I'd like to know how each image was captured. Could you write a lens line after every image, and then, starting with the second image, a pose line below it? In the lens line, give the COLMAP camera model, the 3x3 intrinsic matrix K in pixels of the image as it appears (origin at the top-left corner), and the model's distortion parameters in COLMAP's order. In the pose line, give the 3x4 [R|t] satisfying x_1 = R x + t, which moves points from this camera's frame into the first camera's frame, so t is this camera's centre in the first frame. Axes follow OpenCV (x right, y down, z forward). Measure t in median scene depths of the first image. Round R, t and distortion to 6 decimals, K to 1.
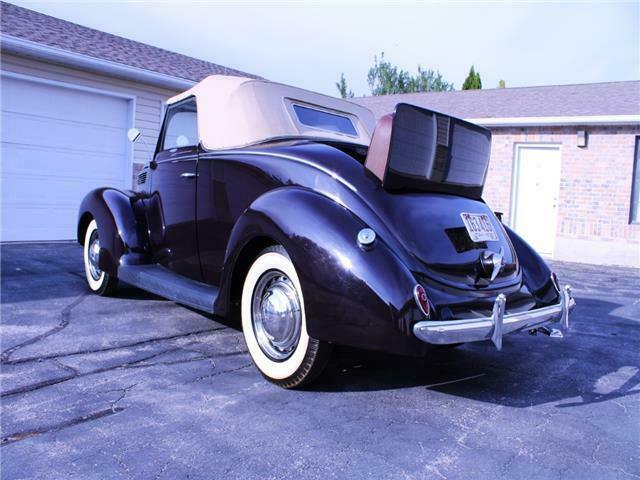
lens RADIAL K [[518.5, 0, 316.1], [0, 518.5, 252.3], [0, 0, 1]] dist [-0.090659, 0.052533]
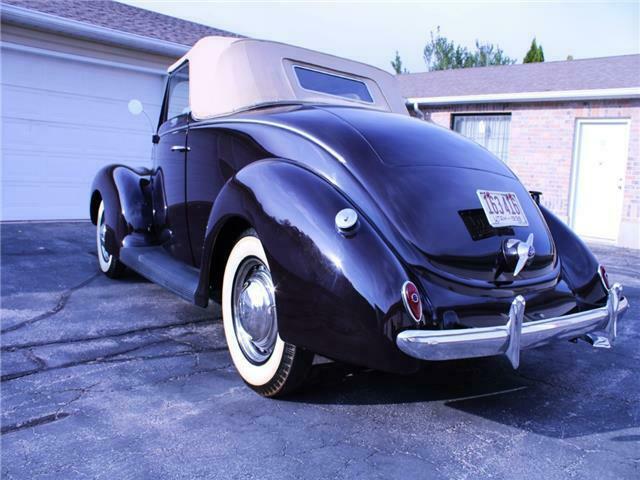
lens RADIAL K [[518.5, 0, 314.9], [0, 518.5, 243.2], [0, 0, 1]] dist [-0.090659, 0.052533]
pose [[0.993640, 0.015076, -0.111594, 0.101161], [-0.013013, 0.999731, 0.019187, -0.005748], [0.111853, -0.017612, 0.993569, 0.149213]]
